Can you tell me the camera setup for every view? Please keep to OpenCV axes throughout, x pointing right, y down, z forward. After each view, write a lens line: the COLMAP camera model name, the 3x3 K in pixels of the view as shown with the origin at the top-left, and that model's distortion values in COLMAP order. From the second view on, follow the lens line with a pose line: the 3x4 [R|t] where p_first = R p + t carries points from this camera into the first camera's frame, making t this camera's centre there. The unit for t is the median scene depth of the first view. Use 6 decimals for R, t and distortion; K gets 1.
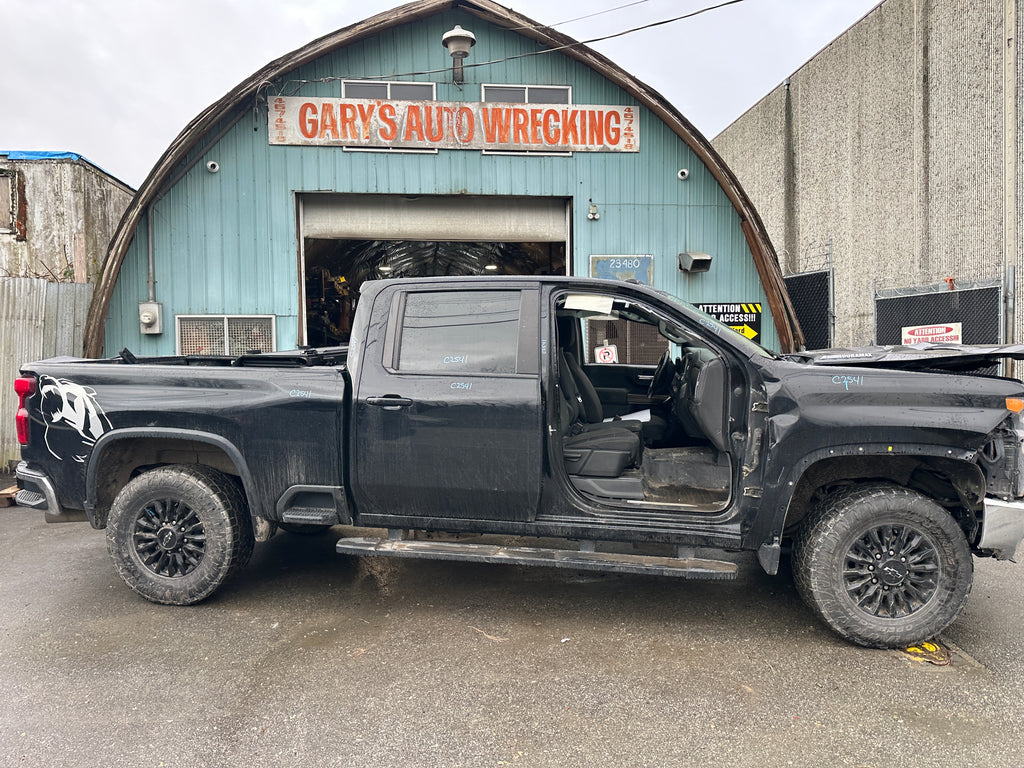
lens RADIAL K [[699.4, 0, 512.9], [0, 699.4, 389.7], [0, 0, 1]] dist [0.054451, -0.057667]
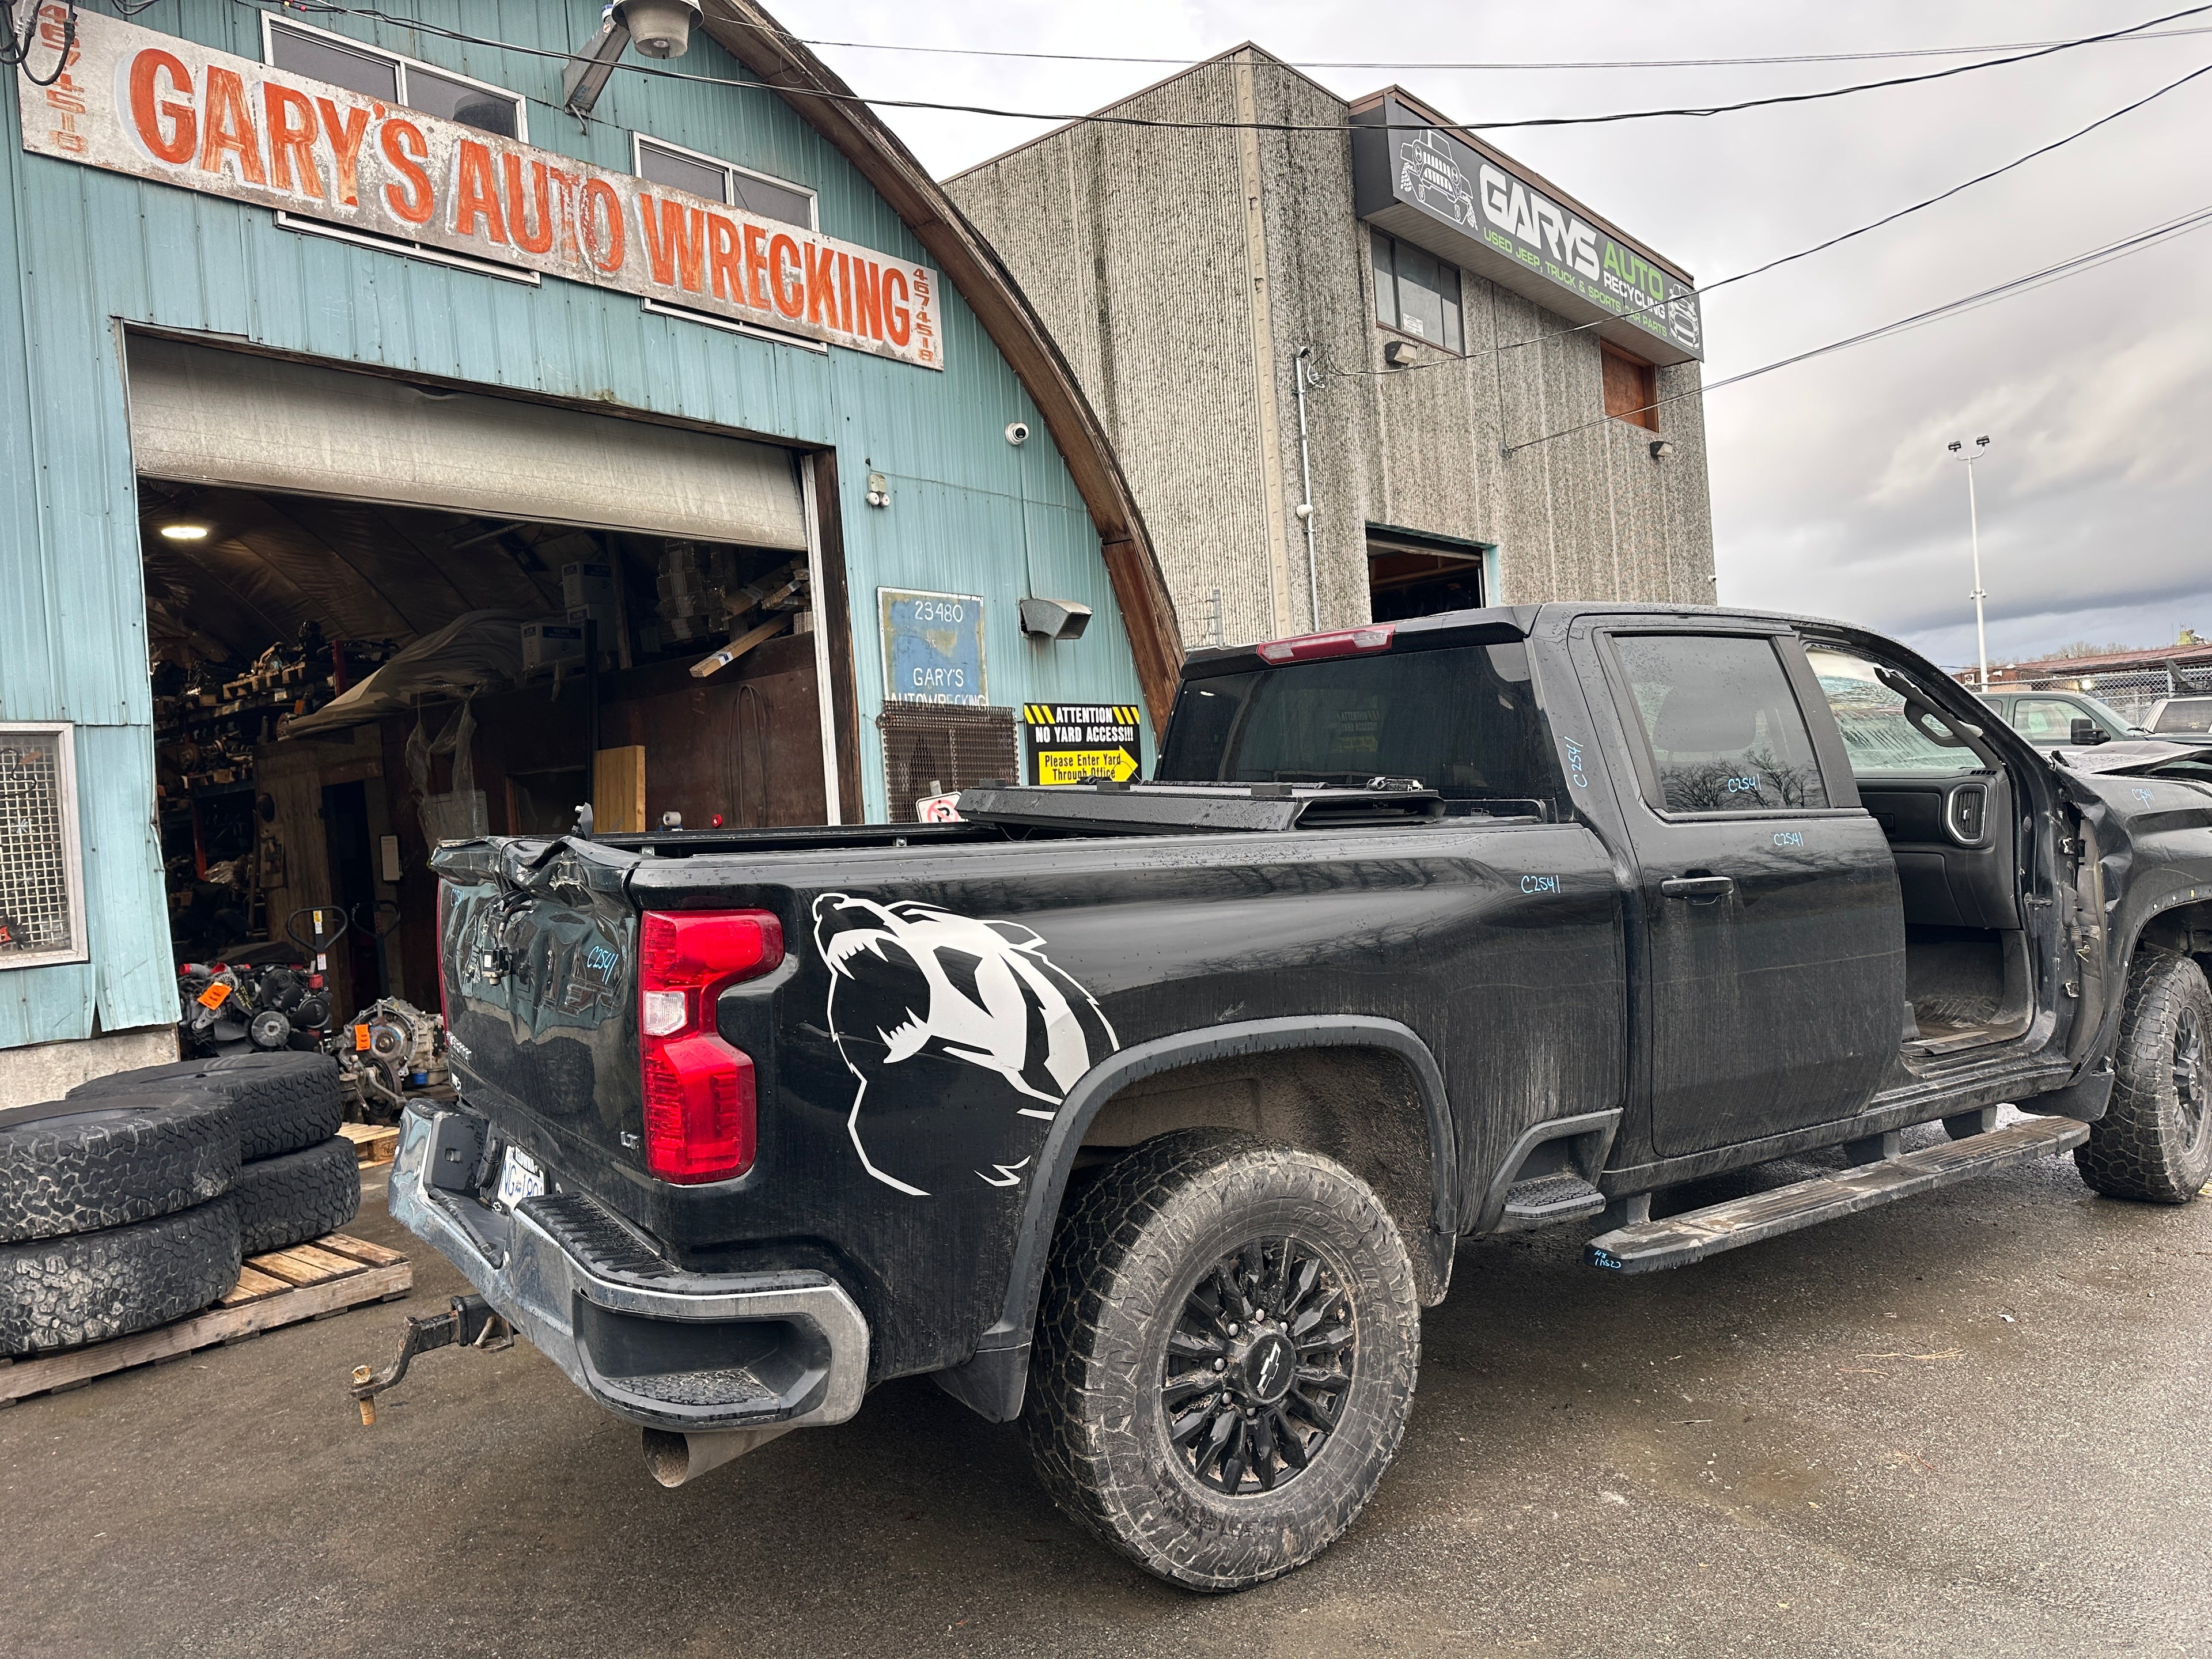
lens RADIAL K [[1521.0, 0, 1102.6], [0, 1521.0, 829.2], [0, 0, 1]] dist [0.114713, -0.167856]
pose [[0.731188, -0.044634, 0.680714, -0.453087], [0.082105, 0.996361, -0.022863, -0.011027], [-0.677217, 0.072607, 0.732193, 0.232167]]
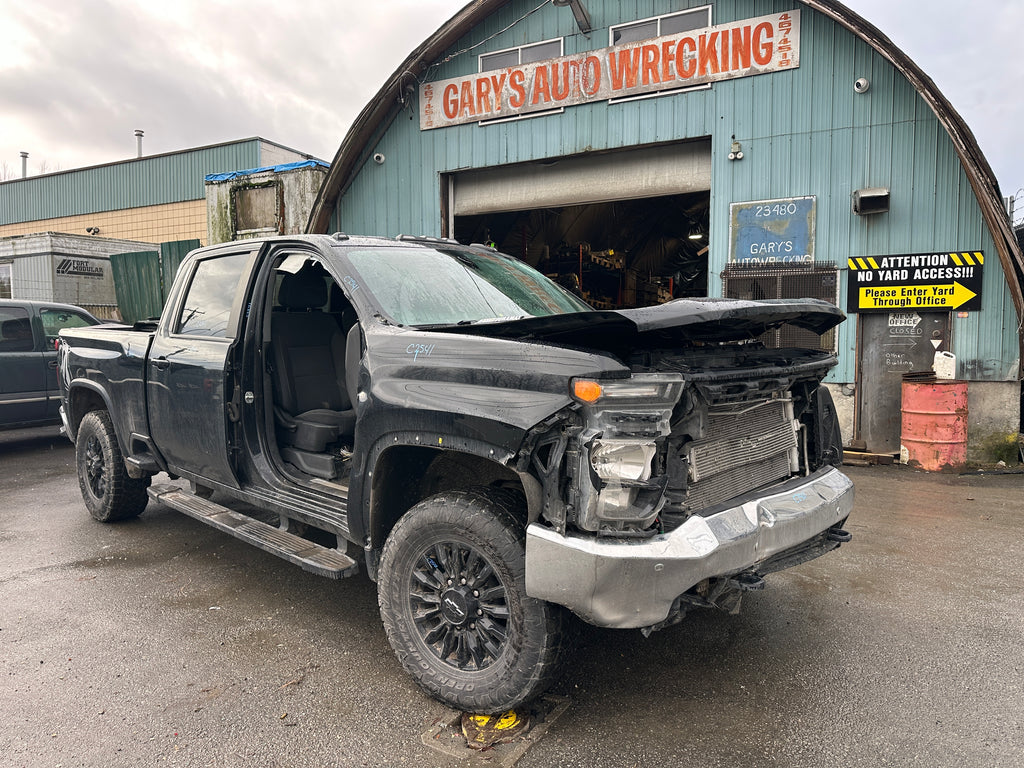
lens RADIAL K [[718.6, 0, 527.4], [0, 718.6, 385.3], [0, 0, 1]] dist [0.085516, -0.142184]
pose [[0.835118, 0.043320, -0.548363, 0.403636], [-0.028766, 0.998969, 0.035109, -0.001212], [0.549319, -0.013547, 0.835503, 0.151577]]
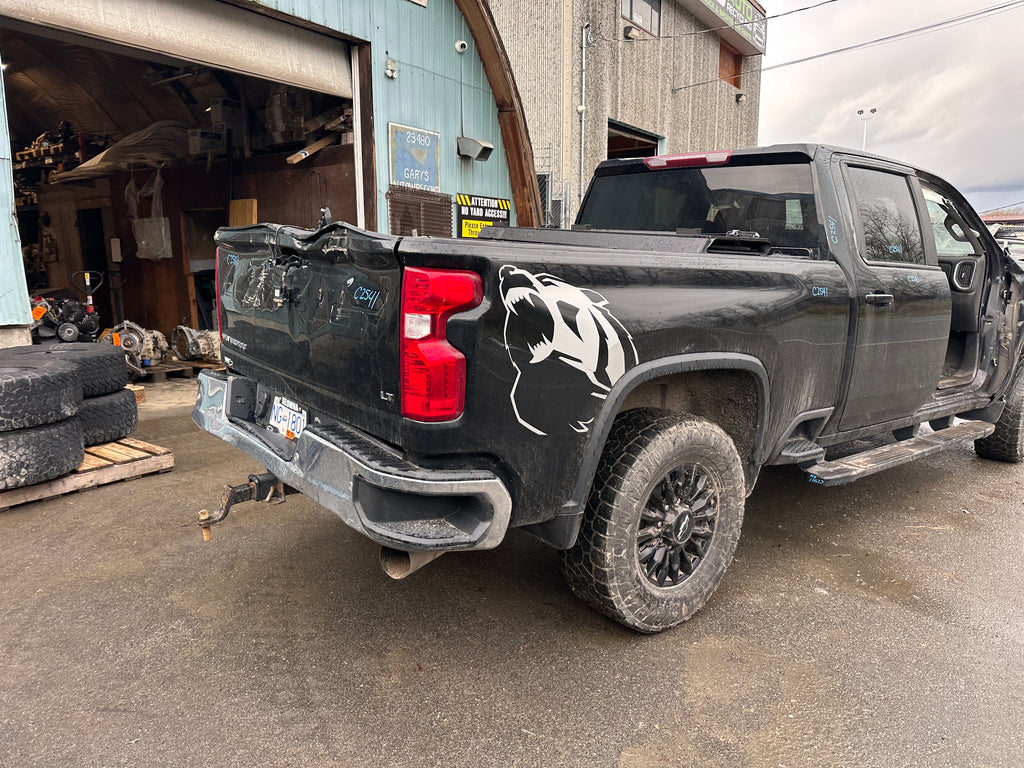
lens RADIAL K [[711.3, 0, 517.2], [0, 711.3, 382.5], [0, 0, 1]] dist [0.099229, -0.137129]
pose [[0.661301, -0.113256, 0.741521, -0.470867], [0.014534, 0.990285, 0.138289, -0.004364], [-0.749980, -0.080673, 0.656523, 0.312902]]
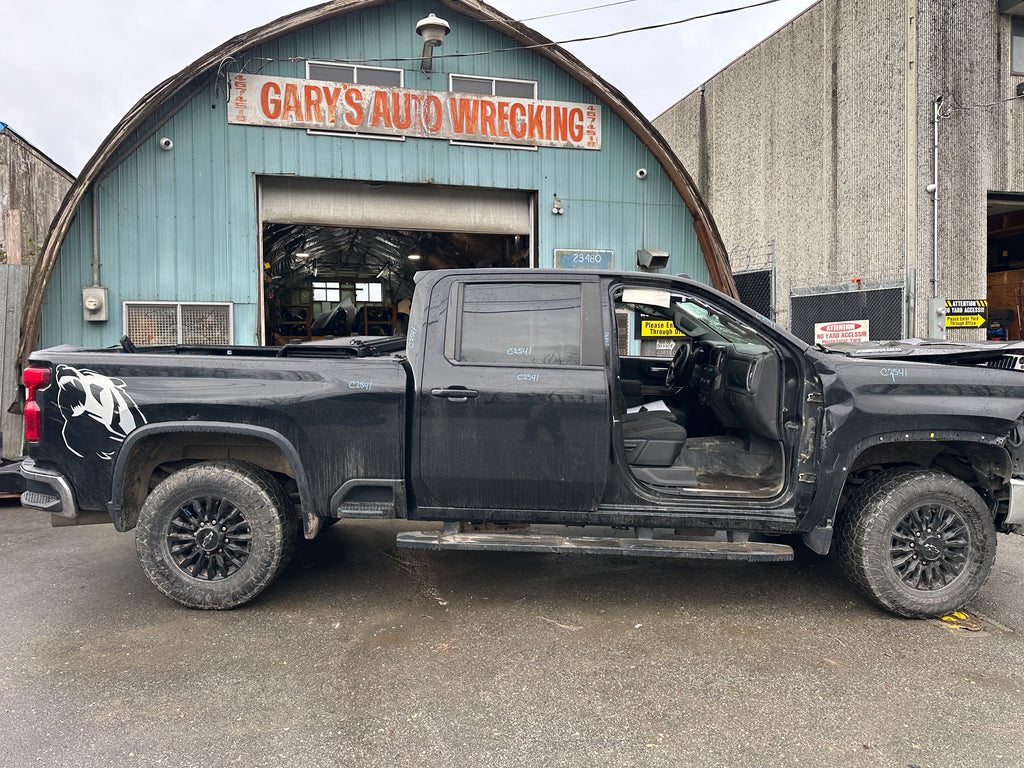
lens RADIAL K [[701.8, 0, 512.4], [0, 701.8, 377.7], [0, 0, 1]] dist [0.049459, -0.053855]
pose [[0.989630, 0.000998, 0.143634, -0.099631], [-0.000294, 0.999988, -0.004928, -0.000033], [-0.143638, 0.004835, 0.989619, 0.002635]]
